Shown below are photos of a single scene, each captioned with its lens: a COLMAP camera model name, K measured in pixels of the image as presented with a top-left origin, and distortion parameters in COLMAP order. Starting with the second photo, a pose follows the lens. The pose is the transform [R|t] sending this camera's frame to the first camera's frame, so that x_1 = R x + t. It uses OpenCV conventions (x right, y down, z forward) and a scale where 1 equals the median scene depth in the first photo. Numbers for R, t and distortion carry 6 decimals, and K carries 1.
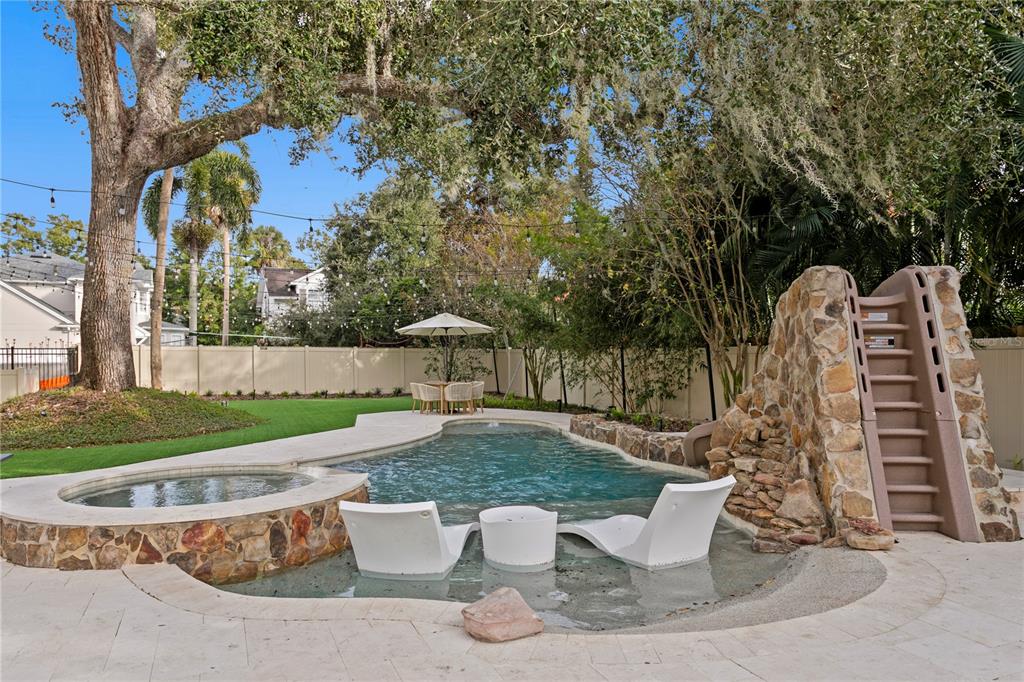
lens RADIAL K [[683.2, 0, 511.9], [0, 683.2, 342.6], [0, 0, 1]] dist [0.000616, 0.000121]
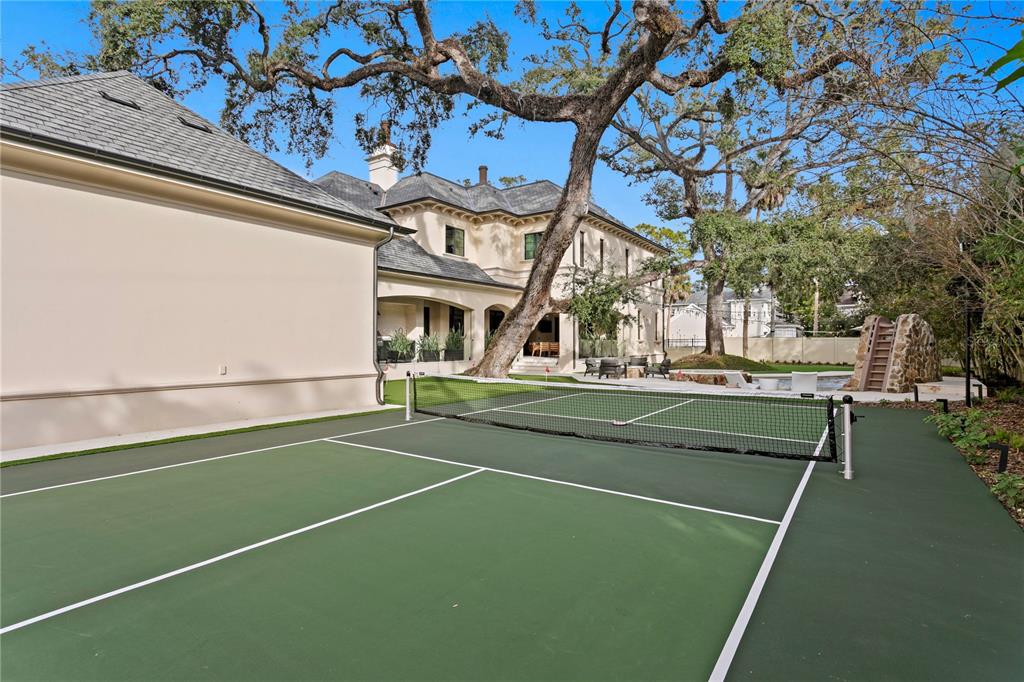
lens RADIAL K [[542.3, 0, 511.3], [0, 542.3, 341.4], [0, 0, 1]] dist [0.004982, 0.000136]
pose [[0.539966, -0.004769, -0.841673, 1.882720], [0.019051, 0.999797, 0.006557, -0.036342], [0.841471, -0.019575, 0.539947, -2.037215]]
